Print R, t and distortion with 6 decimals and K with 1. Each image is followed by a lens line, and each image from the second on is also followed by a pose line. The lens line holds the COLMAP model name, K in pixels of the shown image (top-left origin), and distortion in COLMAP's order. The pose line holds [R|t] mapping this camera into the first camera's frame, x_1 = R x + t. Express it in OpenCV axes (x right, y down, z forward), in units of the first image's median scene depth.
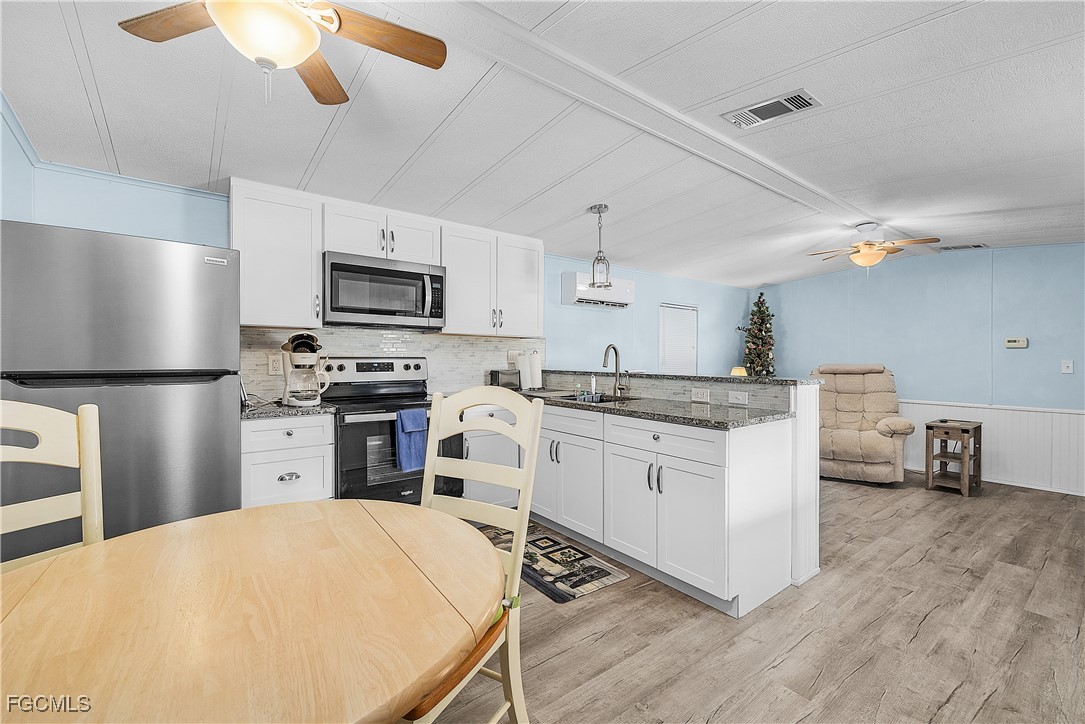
lens RADIAL K [[465.2, 0, 537.1], [0, 465.2, 362.5], [0, 0, 1]] dist [0.000914, -0.000346]
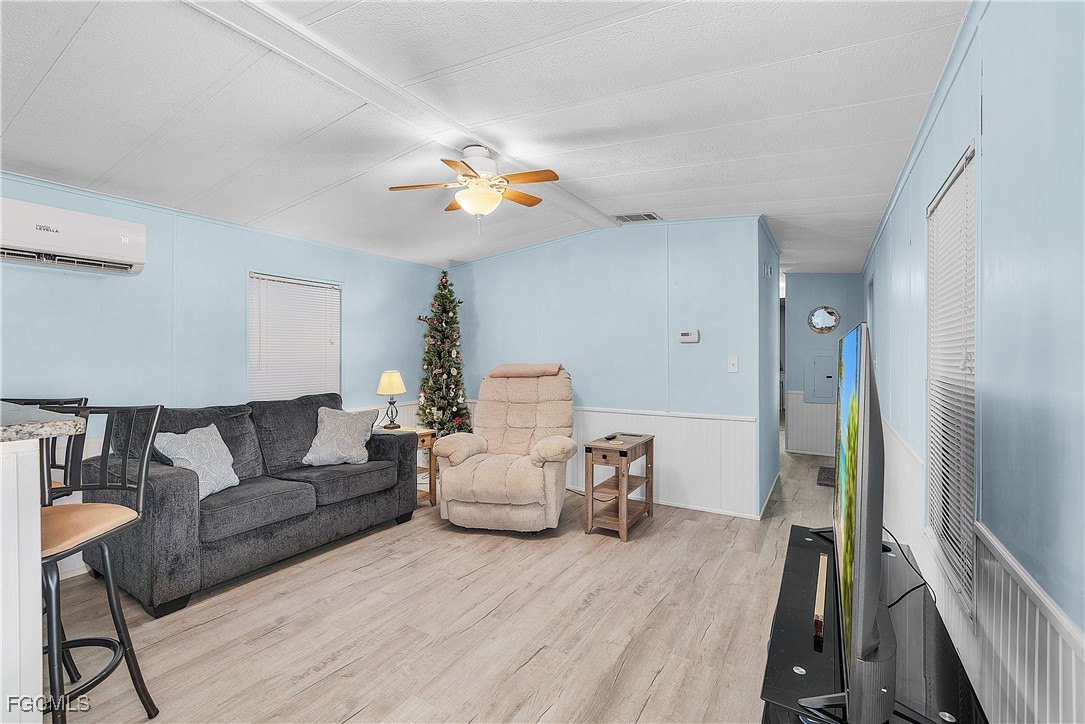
lens RADIAL K [[465.2, 0, 540.2], [0, 465.2, 361.4], [0, 0, 1]] dist [0.000914, -0.000346]
pose [[0.935253, -0.013436, 0.353725, 0.654876], [0.013537, 0.999906, 0.002189, -0.004380], [-0.353721, 0.002741, 0.935347, 0.427709]]
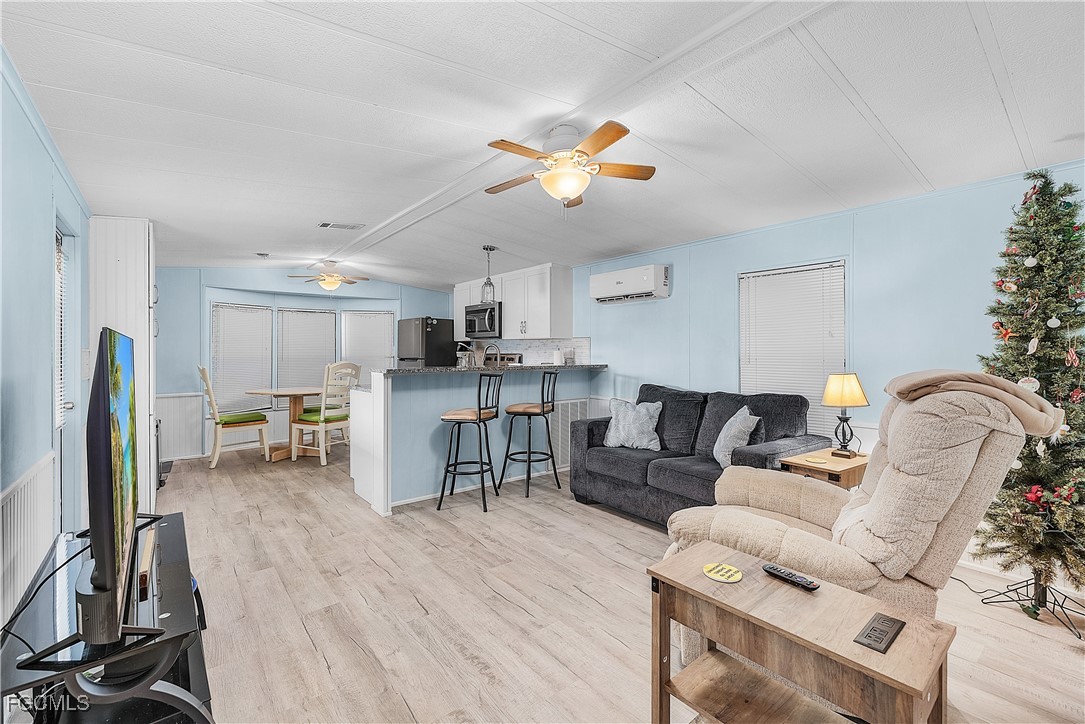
lens RADIAL K [[465.2, 0, 545.0], [0, 465.2, 351.7], [0, 0, 1]] dist [0.000914, -0.000346]
pose [[0.024913, -0.007254, -0.999663, 1.513055], [-0.012435, 0.999894, -0.007565, -0.006850], [0.999612, 0.012619, 0.024820, 1.113119]]
